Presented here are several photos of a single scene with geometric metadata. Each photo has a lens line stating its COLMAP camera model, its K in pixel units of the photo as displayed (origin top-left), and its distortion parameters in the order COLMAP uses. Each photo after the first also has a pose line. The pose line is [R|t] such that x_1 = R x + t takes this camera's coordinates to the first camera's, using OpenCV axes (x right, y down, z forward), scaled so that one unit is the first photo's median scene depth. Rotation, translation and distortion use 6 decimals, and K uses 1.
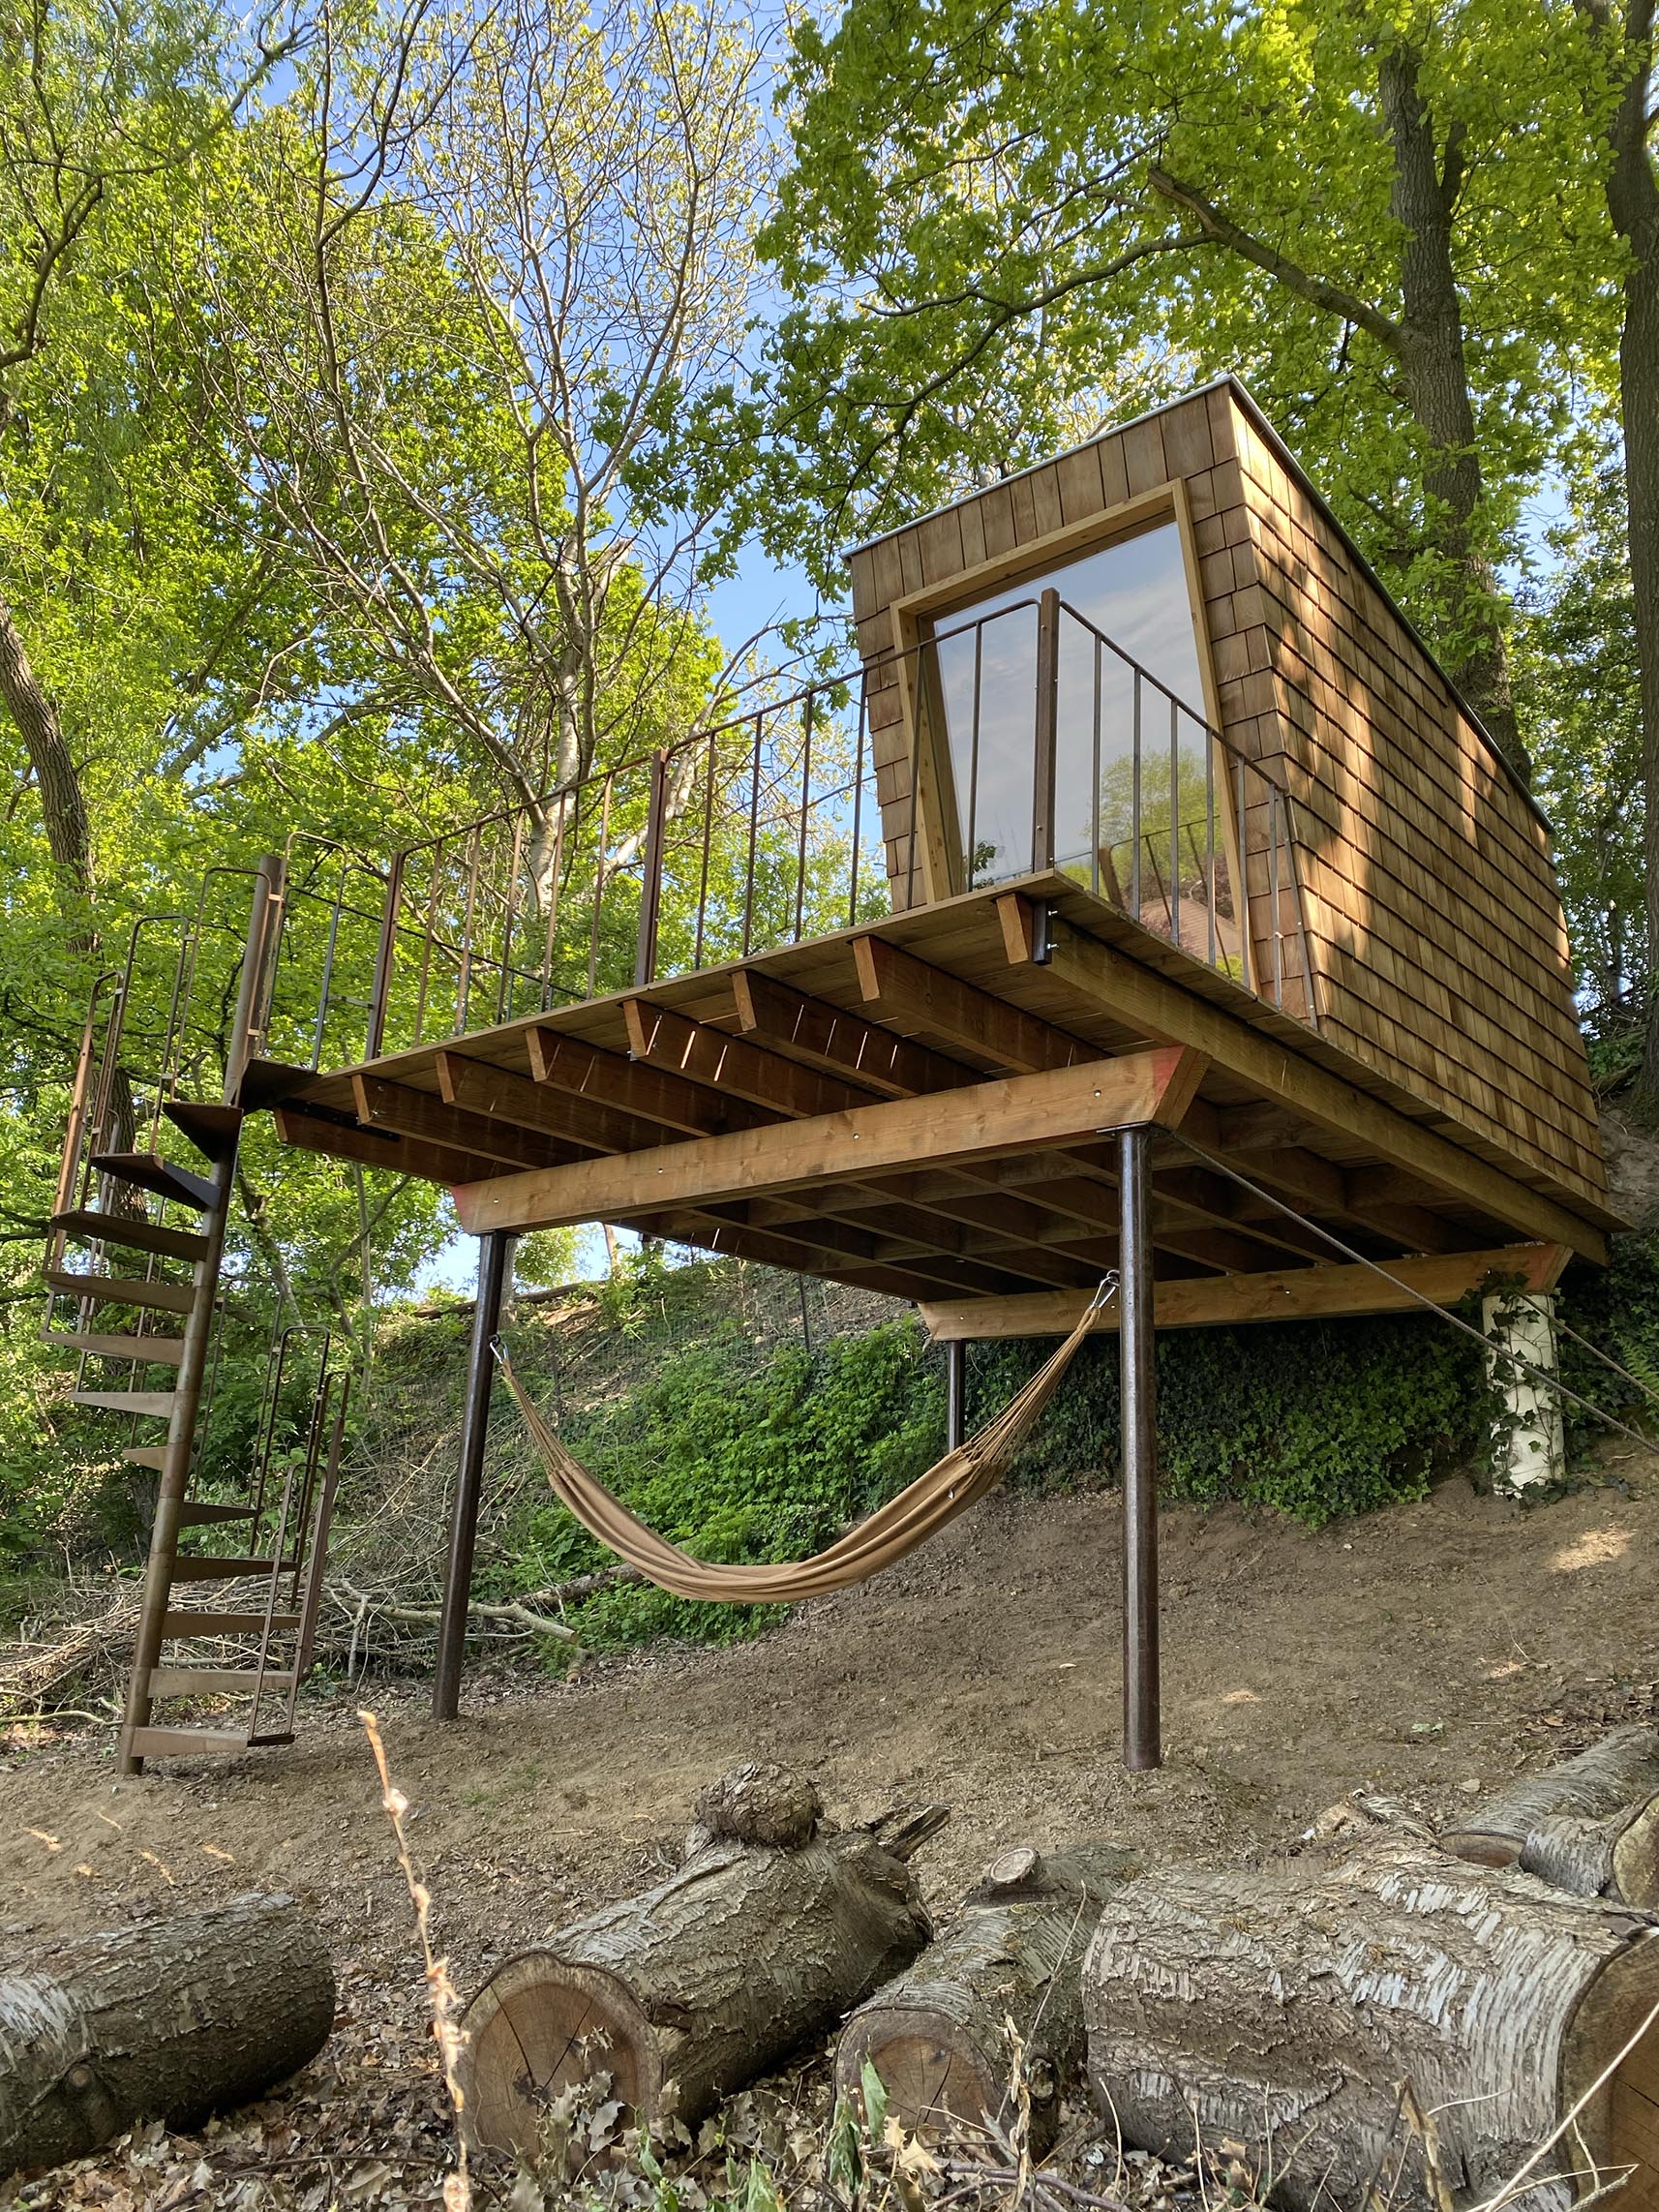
lens RADIAL K [[1703.6, 0, 880.2], [0, 1703.6, 1108.9], [0, 0, 1]] dist [0.079376, 0.003072]
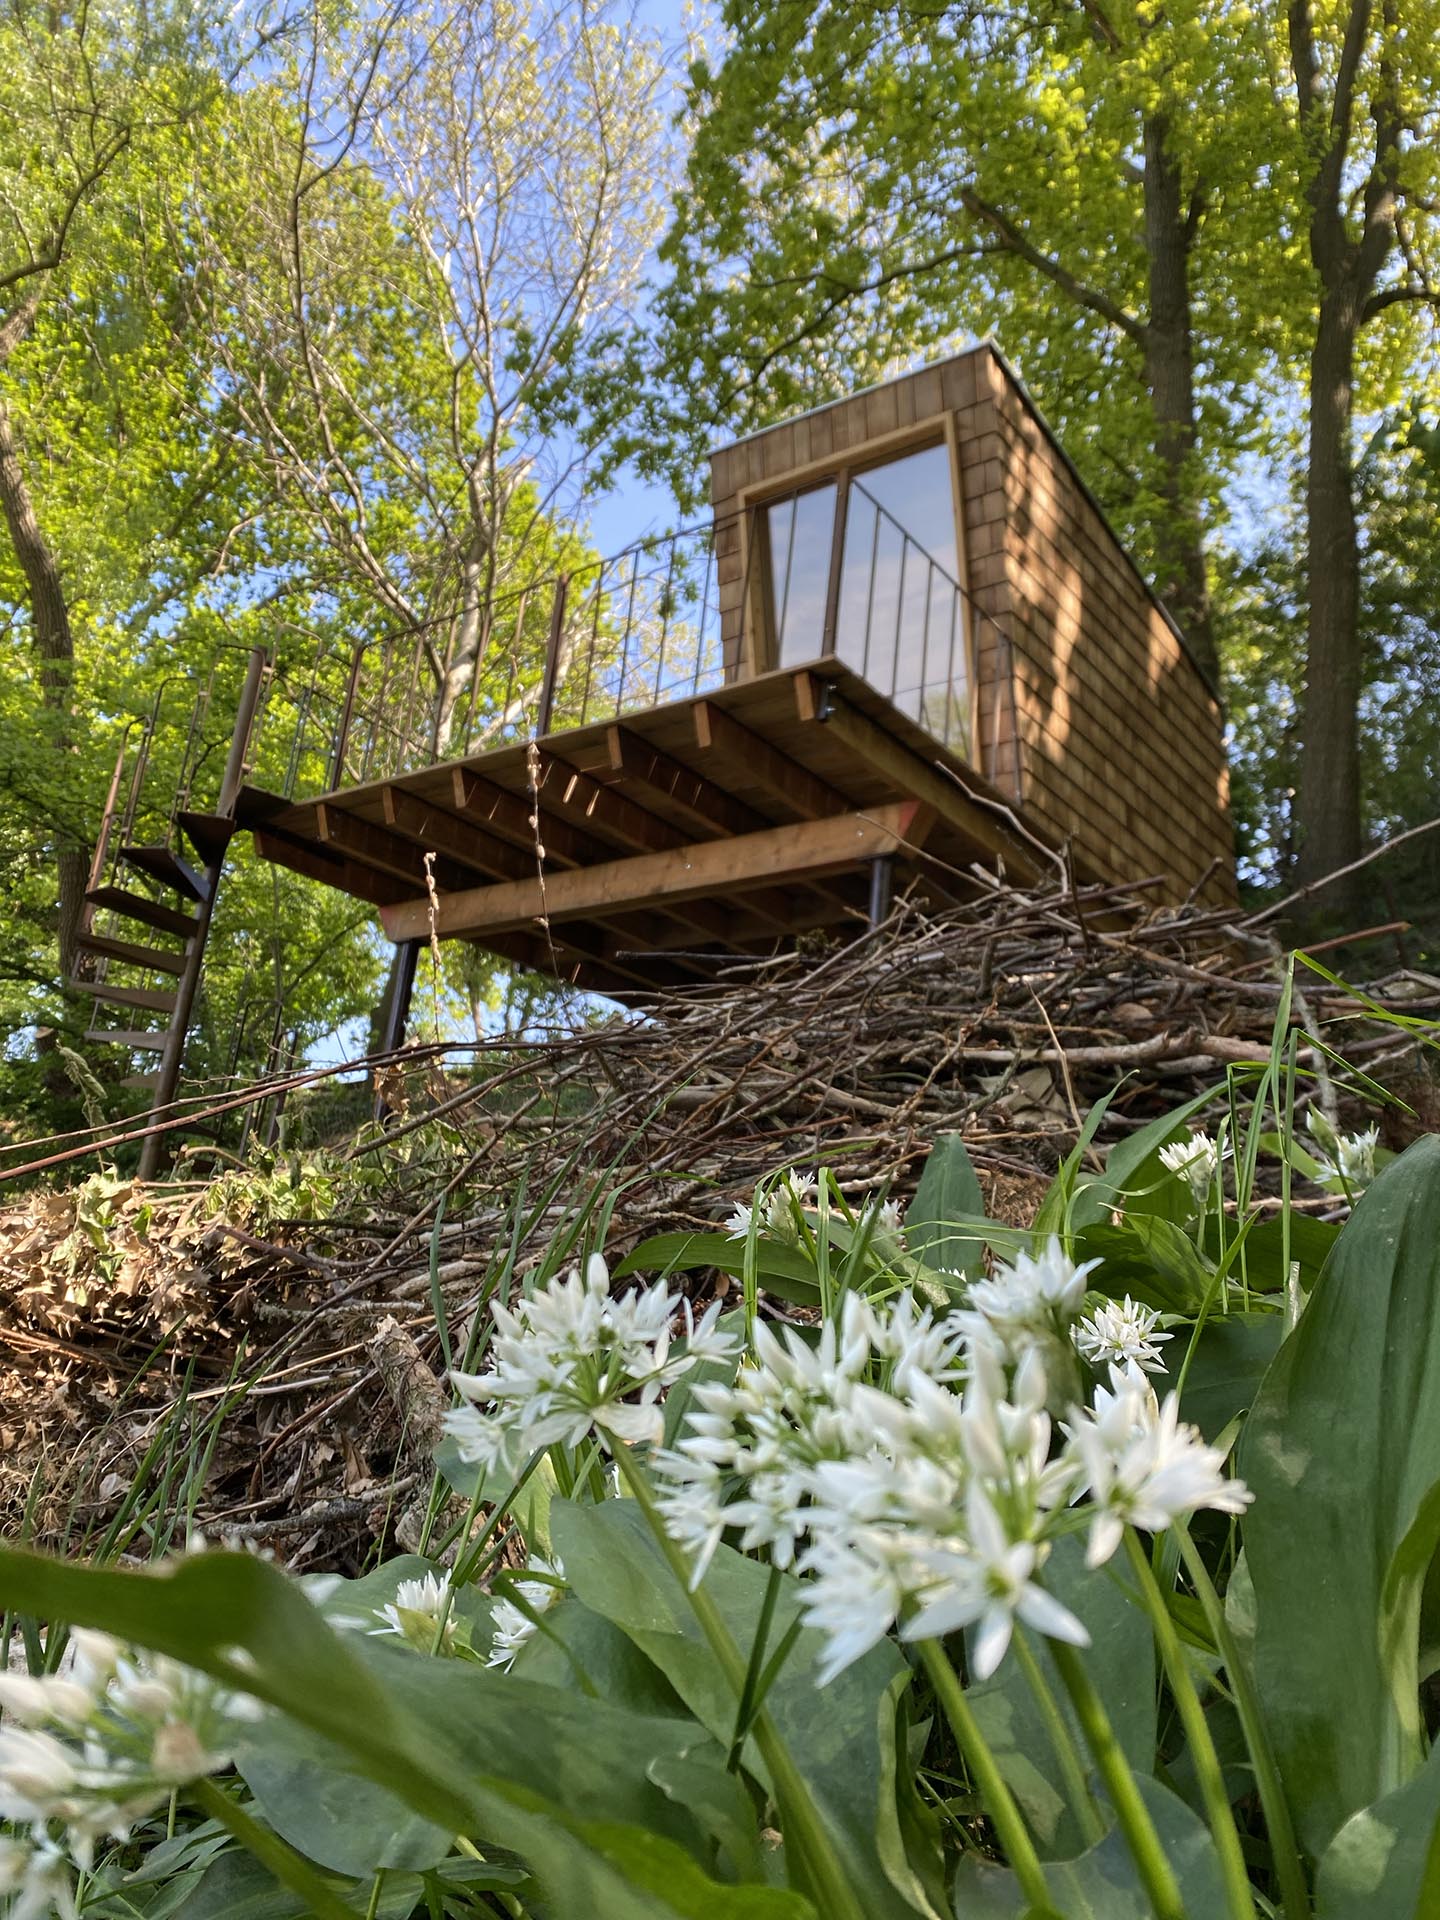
lens RADIAL K [[1478.9, 0, 764.0], [0, 1478.9, 962.5], [0, 0, 1]] dist [0.079376, 0.003072]
pose [[0.997418, 0.062235, 0.035827, 0.004585], [-0.061736, 0.997982, -0.014851, 0.053163], [-0.036679, 0.012601, 0.999248, -0.097500]]
